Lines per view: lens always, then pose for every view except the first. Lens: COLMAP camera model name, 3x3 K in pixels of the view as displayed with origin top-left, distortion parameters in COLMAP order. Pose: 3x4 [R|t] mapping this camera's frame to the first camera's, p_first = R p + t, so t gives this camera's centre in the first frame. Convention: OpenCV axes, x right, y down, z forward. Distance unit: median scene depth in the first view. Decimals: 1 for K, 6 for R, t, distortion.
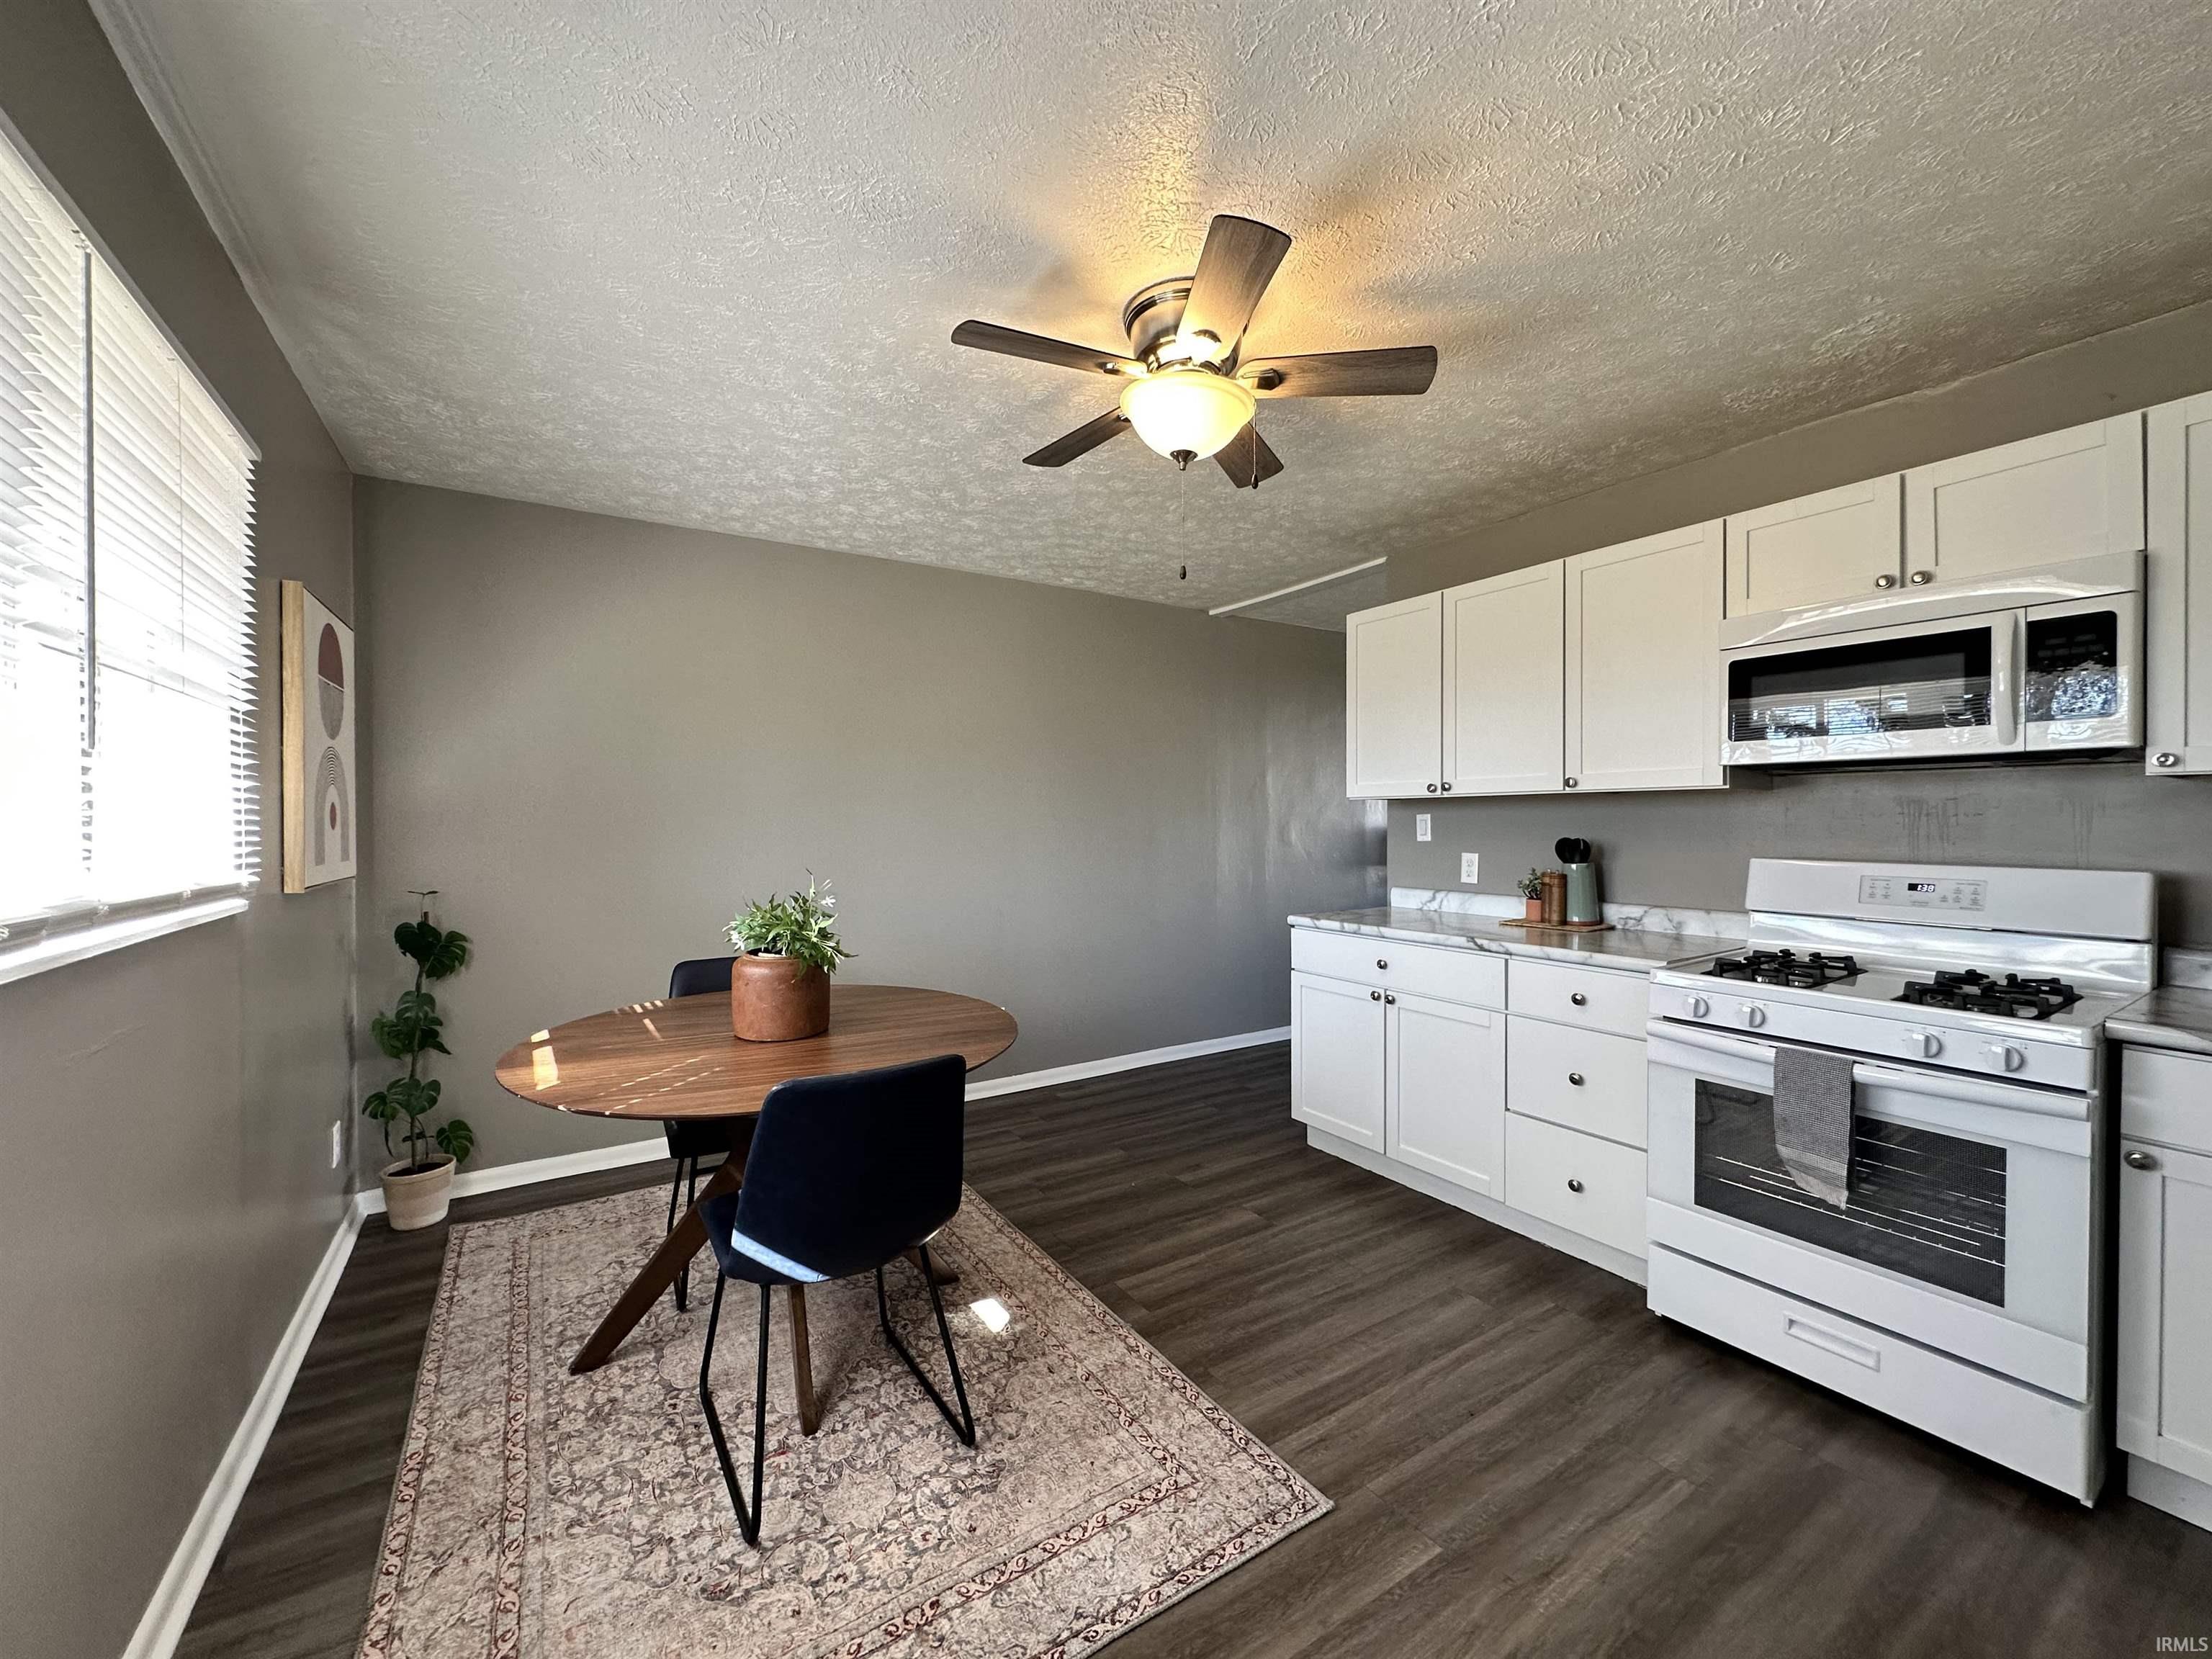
lens RADIAL K [[875.8, 0, 1101.0], [0, 875.8, 823.2], [0, 0, 1]] dist [-0.005754, 0.000705]
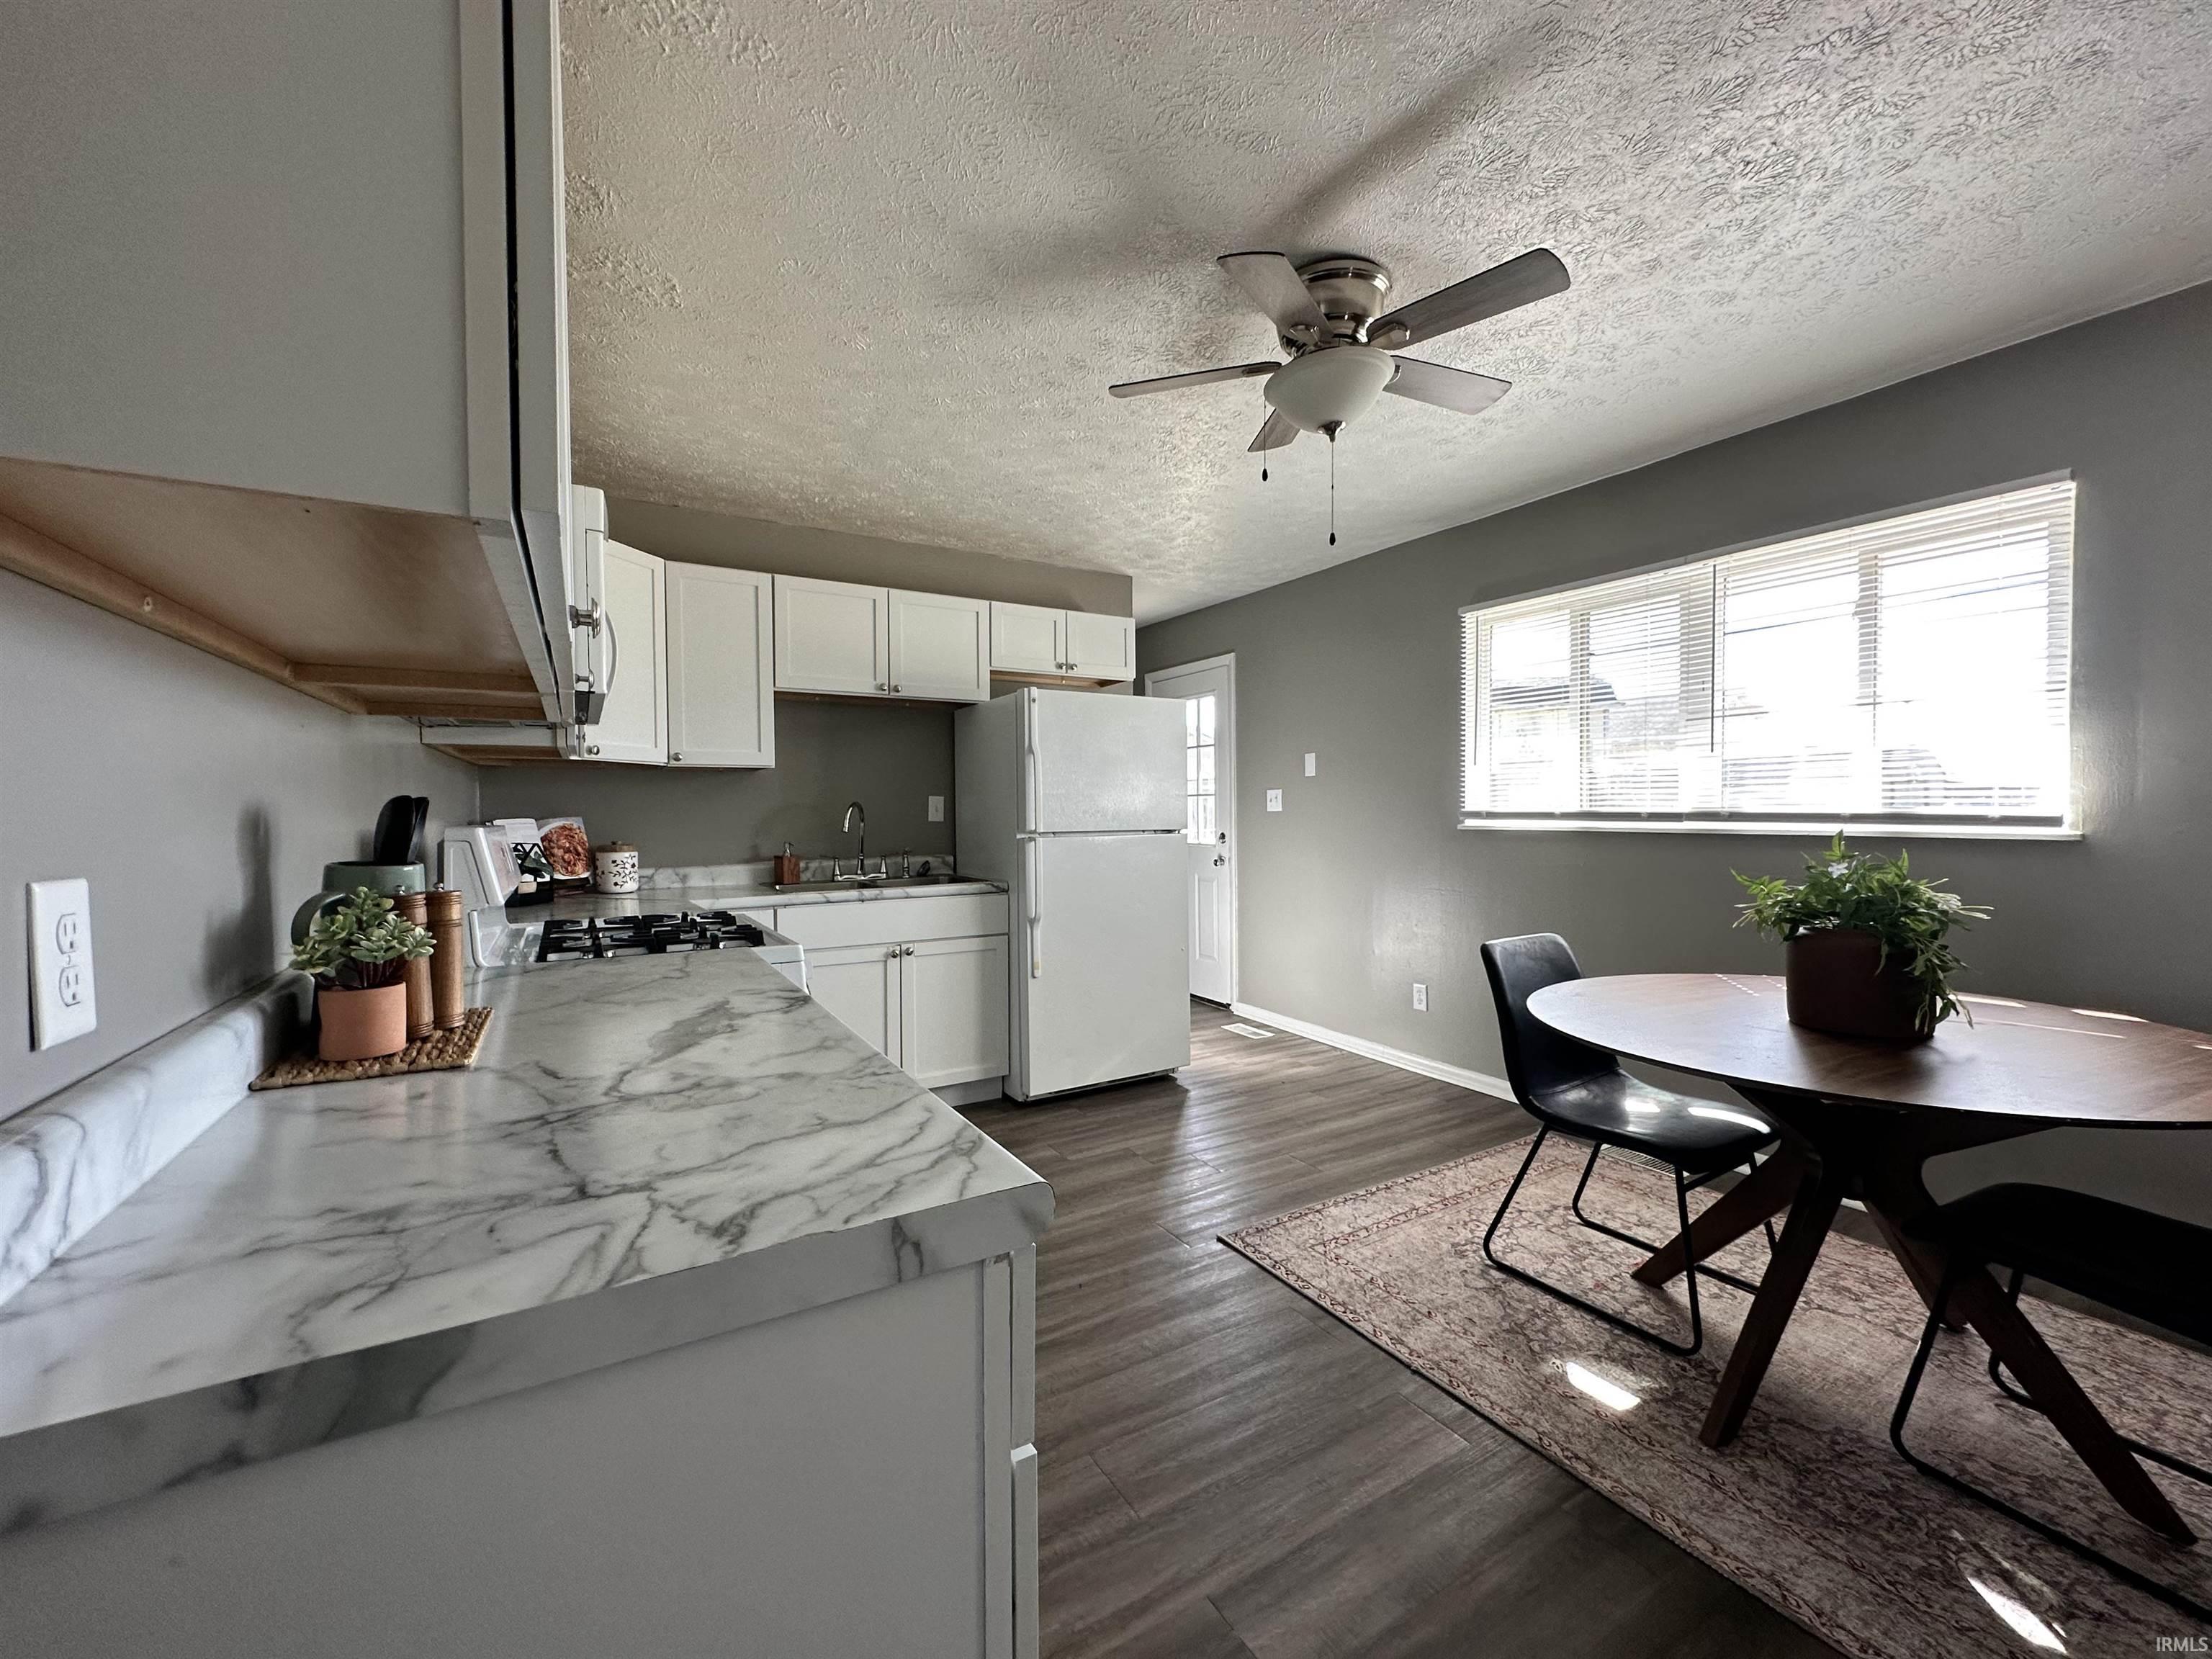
lens RADIAL K [[875.8, 0, 1108.4], [0, 875.8, 832.5], [0, 0, 1]] dist [-0.005754, 0.000705]
pose [[-0.999573, 0.005426, 0.028720, 0.284782], [0.006198, 0.999620, 0.026855, 0.035648], [-0.028564, 0.027022, -0.999227, 1.749008]]
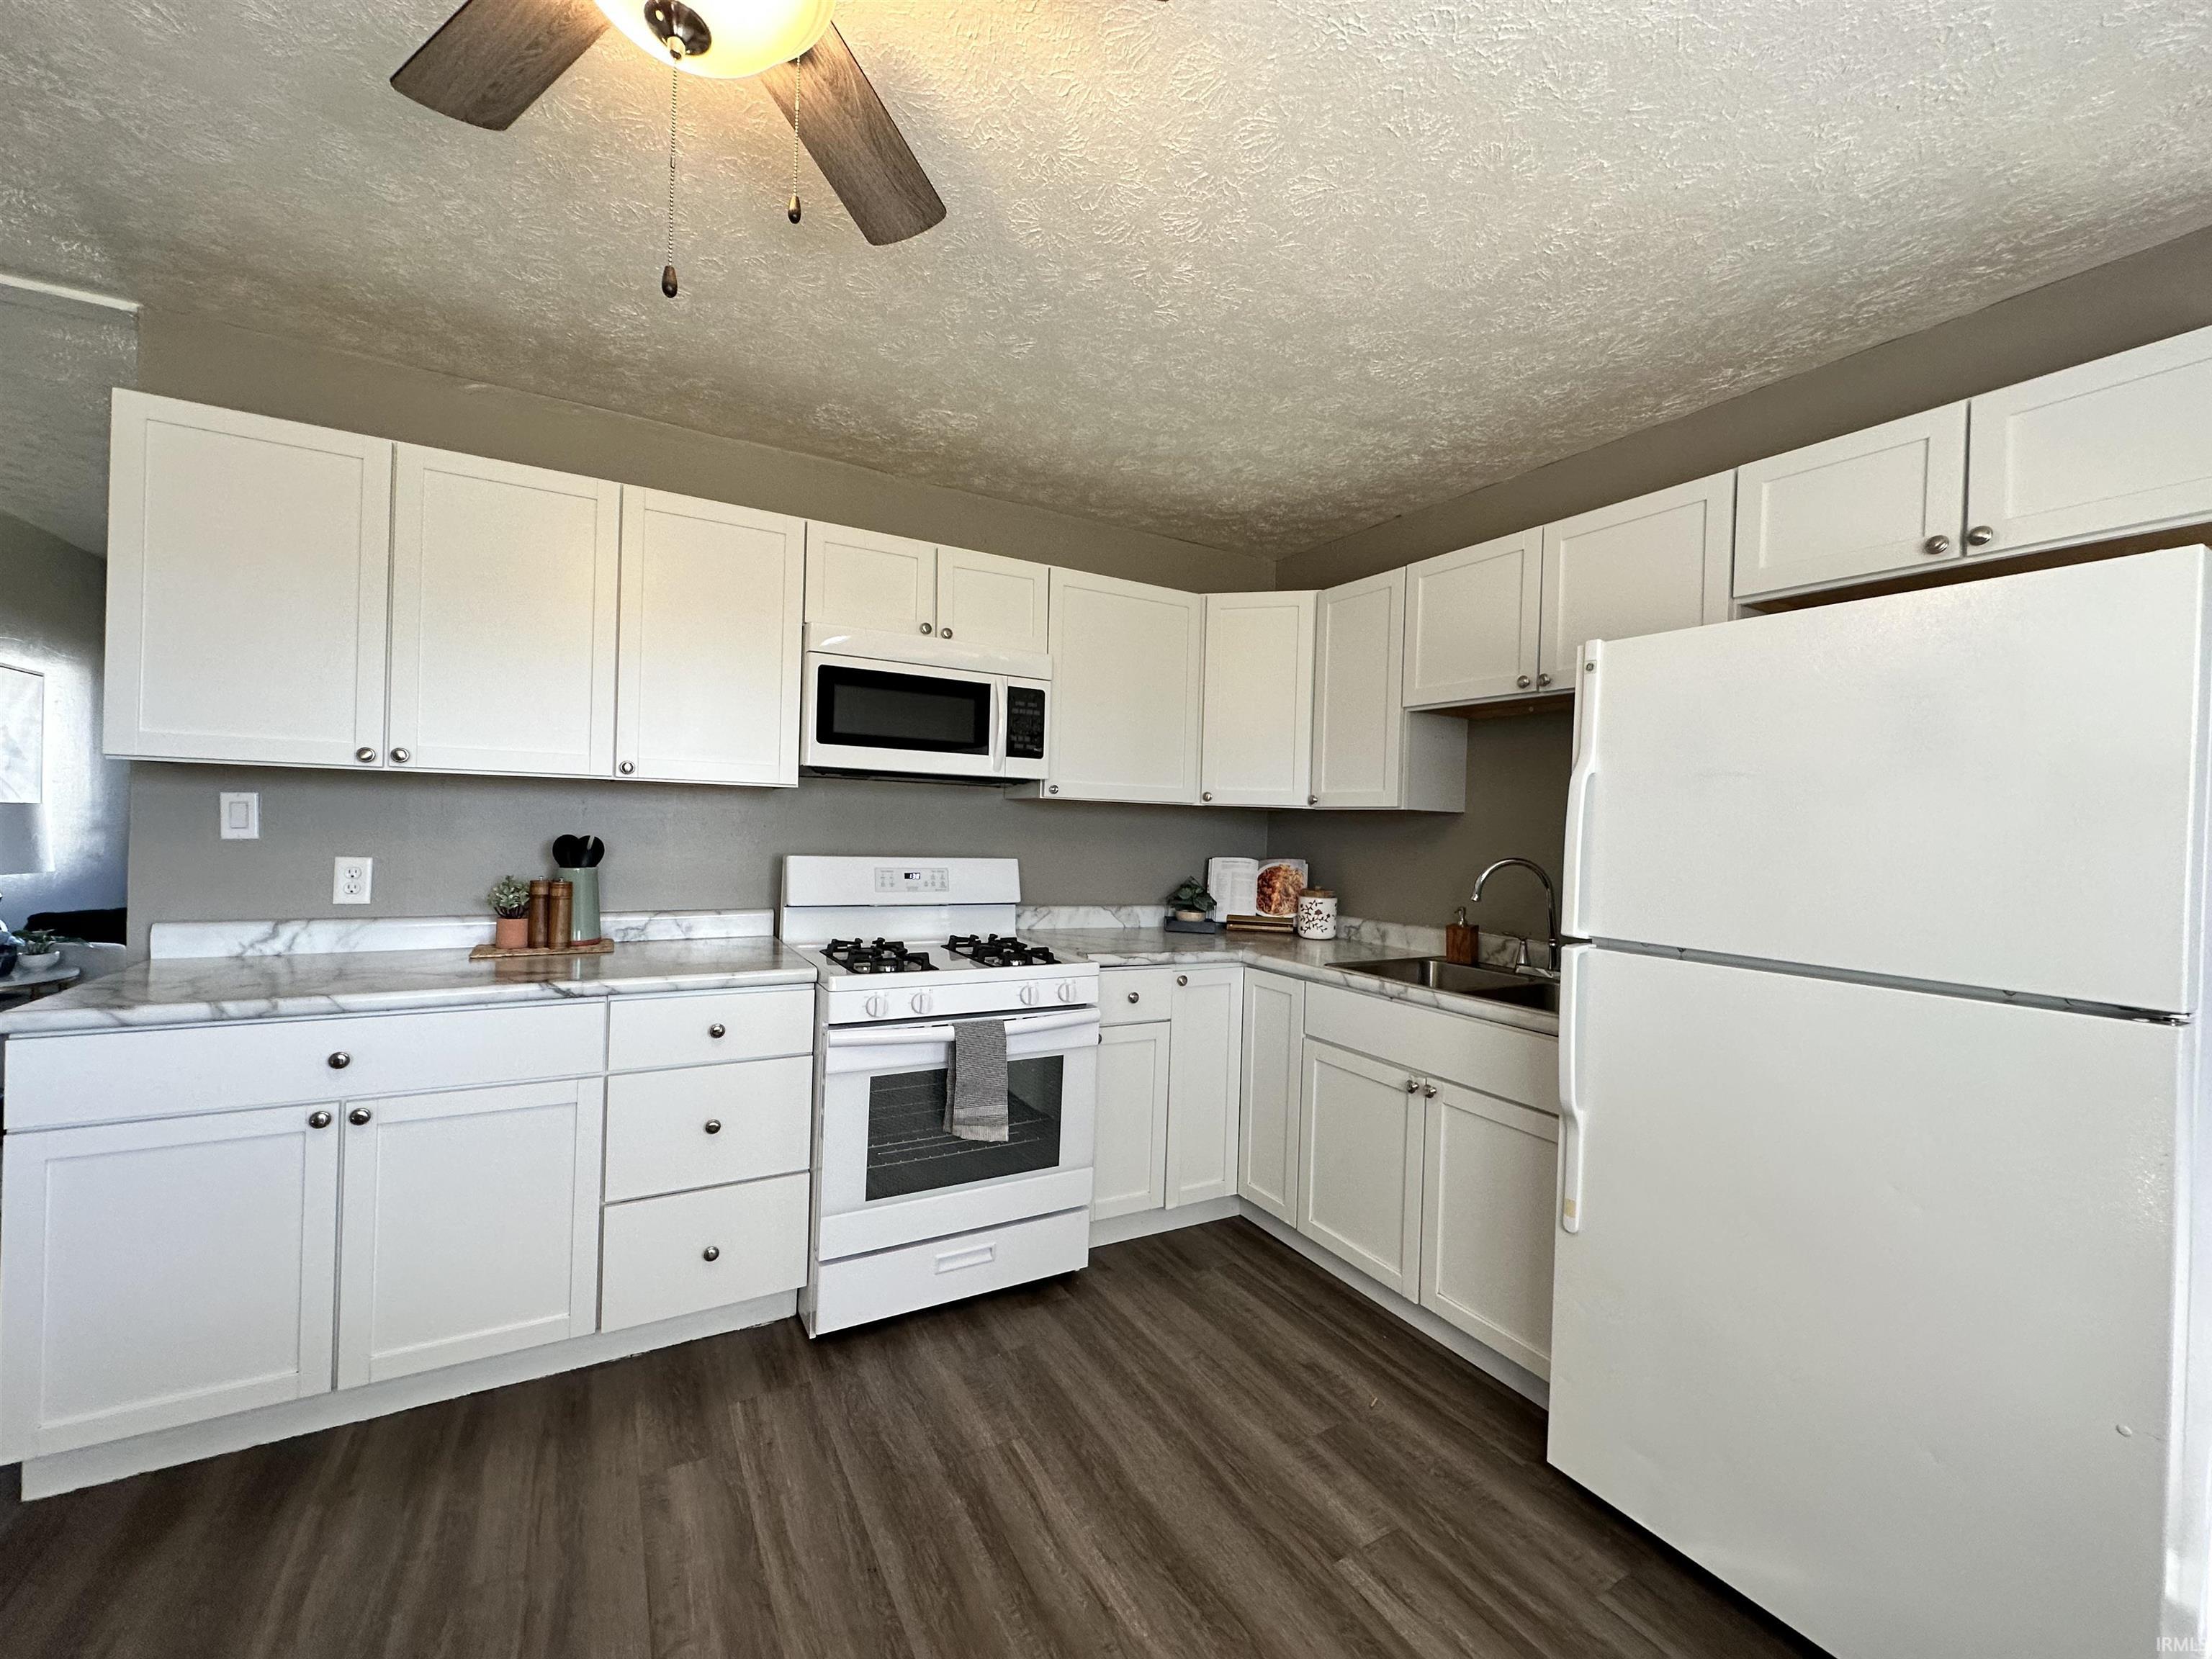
lens RADIAL K [[875.8, 0, 1105.6], [0, 875.8, 827.5], [0, 0, 1]] dist [-0.005754, 0.000705]
pose [[0.038844, -0.000588, 0.999245, -0.292826], [-0.026181, 0.999656, 0.001606, -0.005148], [-0.998902, -0.026224, 0.038816, 0.628291]]
